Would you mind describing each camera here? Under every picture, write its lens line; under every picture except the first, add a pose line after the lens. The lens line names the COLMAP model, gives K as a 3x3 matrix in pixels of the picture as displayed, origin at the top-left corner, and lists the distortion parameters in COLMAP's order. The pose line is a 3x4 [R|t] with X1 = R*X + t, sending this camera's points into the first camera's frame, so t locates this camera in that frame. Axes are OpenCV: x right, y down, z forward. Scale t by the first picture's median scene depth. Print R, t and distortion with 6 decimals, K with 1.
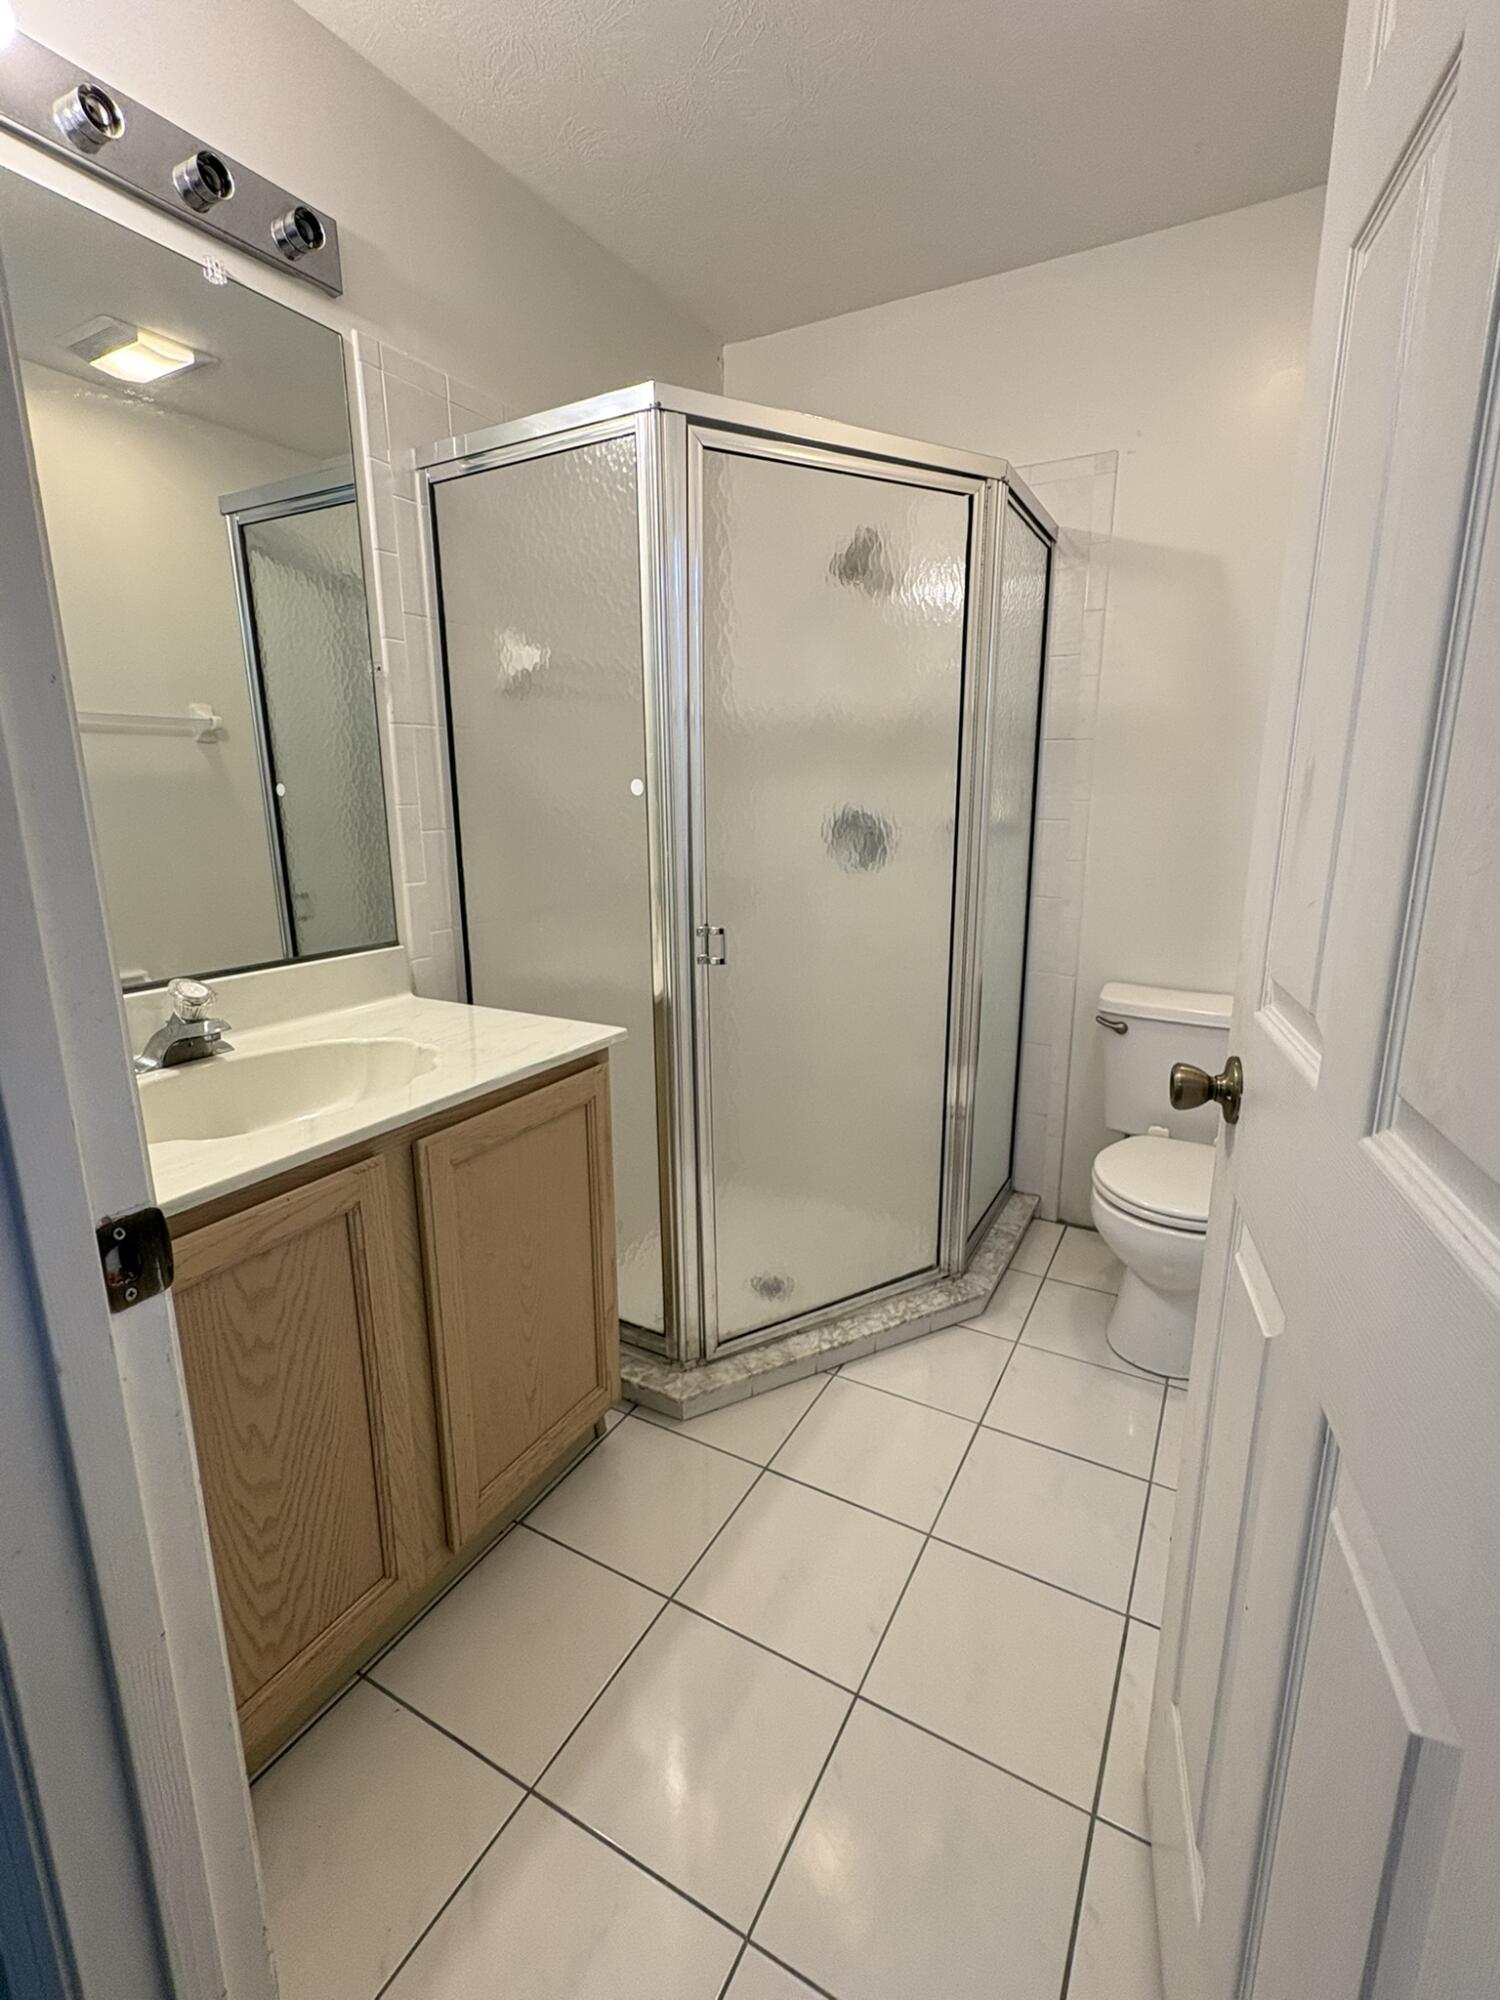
lens RADIAL K [[913.3, 0, 697.1], [0, 913.3, 1002.8], [0, 0, 1]] dist [0.000070, -0.000033]
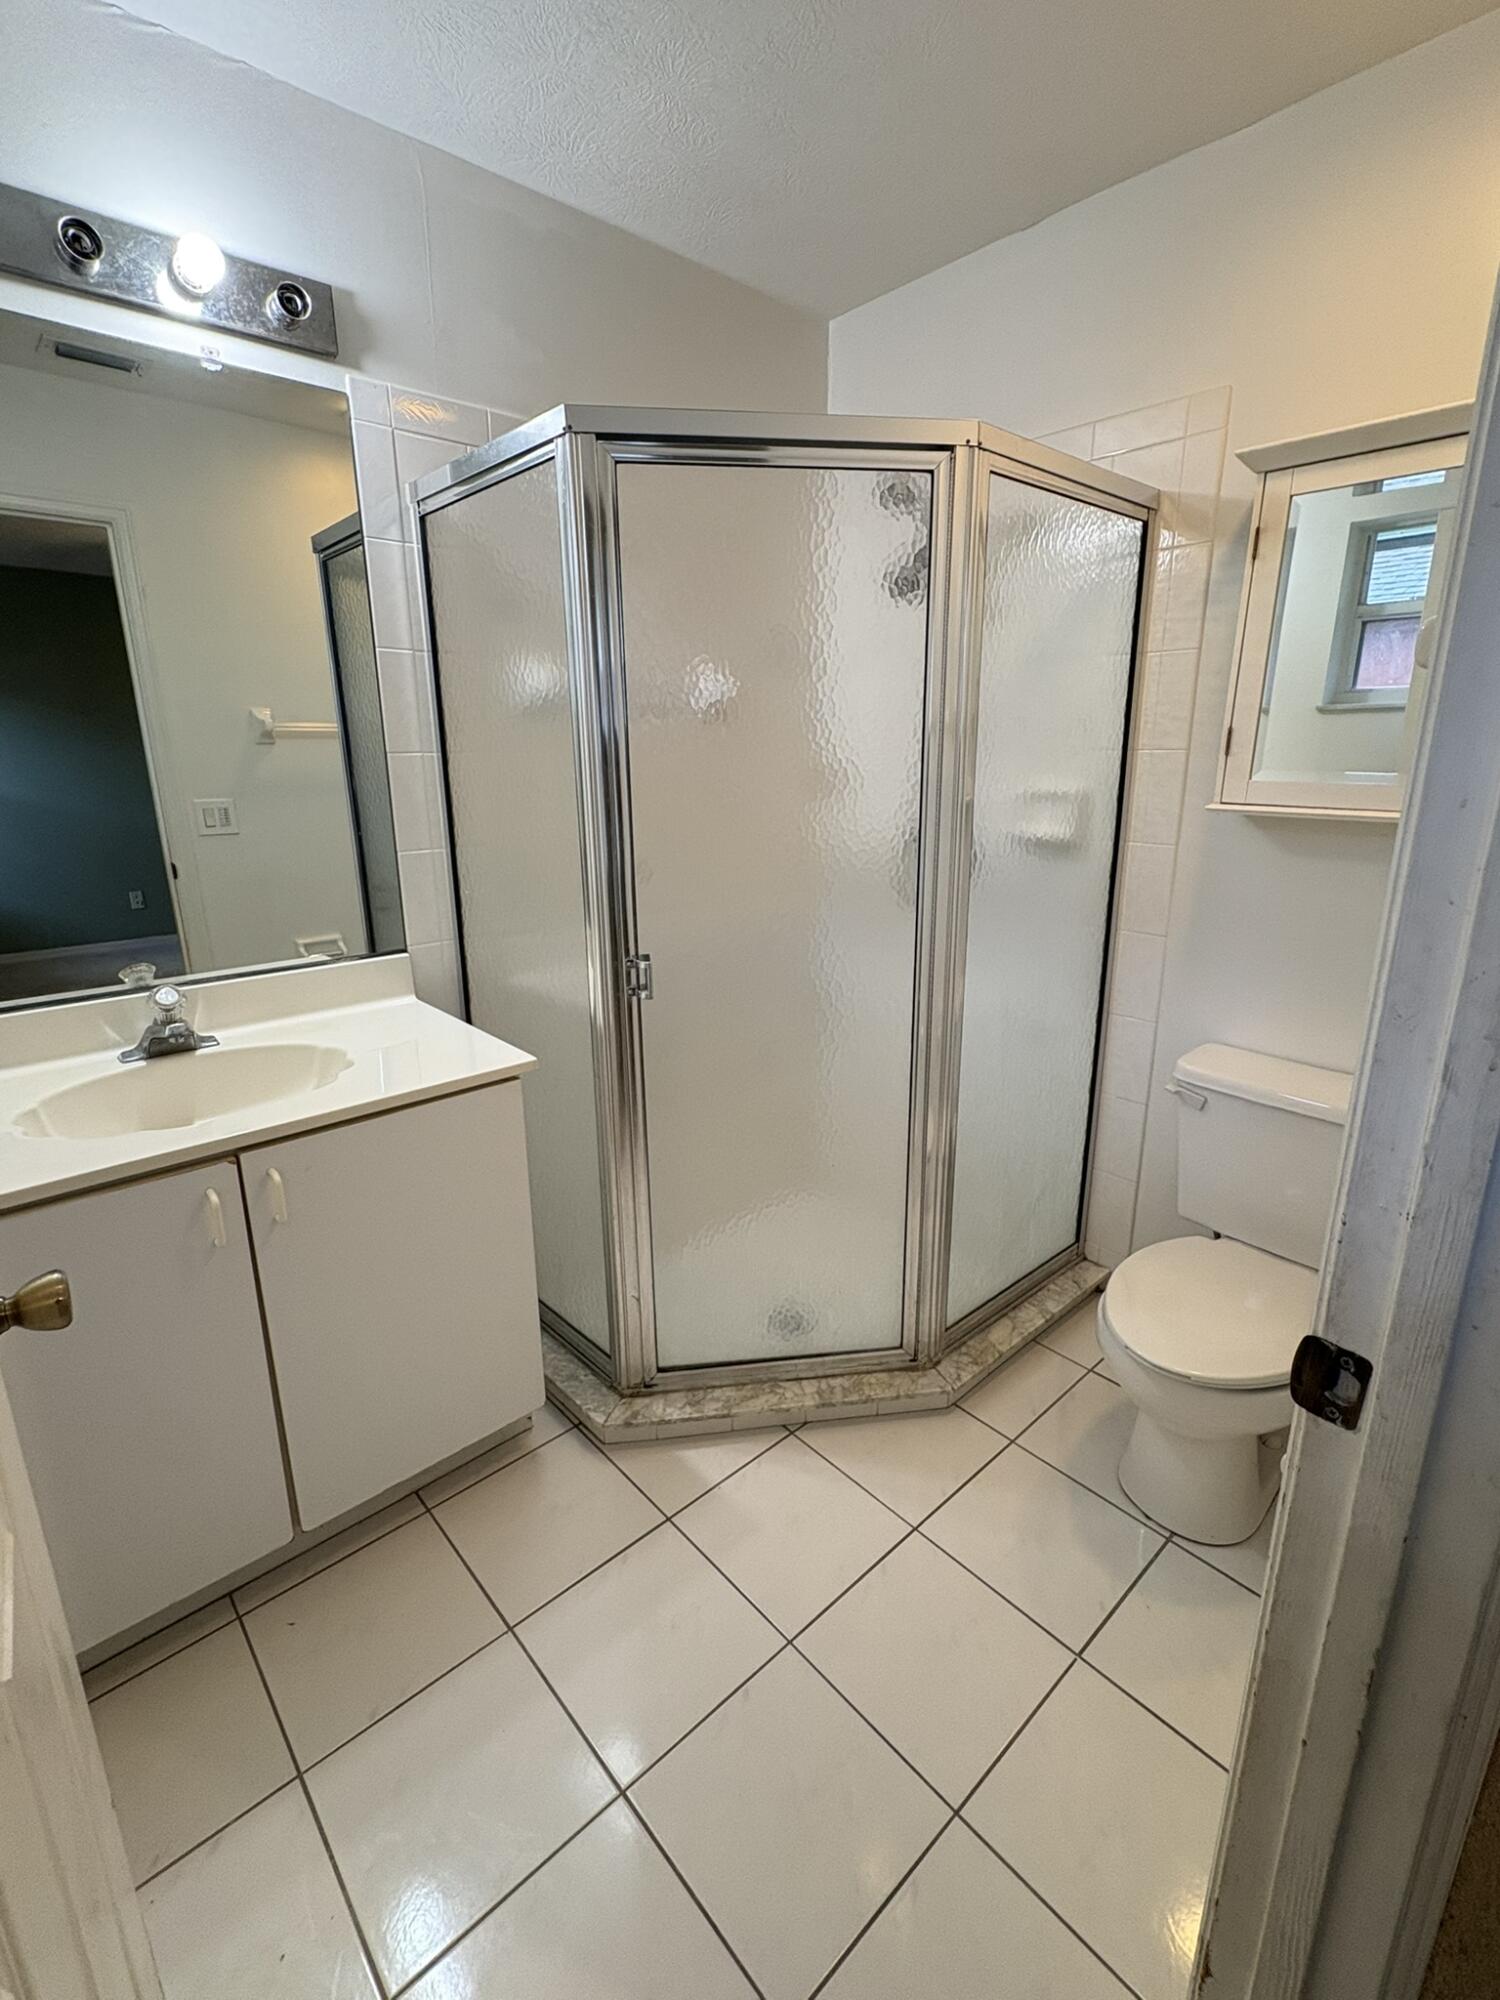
lens RADIAL K [[913.3, 0, 743.1], [0, 913.3, 998.3], [0, 0, 1]] dist [0.000070, -0.000033]
pose [[0.949310, 0.083493, -0.303051, 0.387898], [-0.074333, 0.996363, 0.041658, -0.086481], [0.305427, -0.017020, 0.952063, 0.103814]]
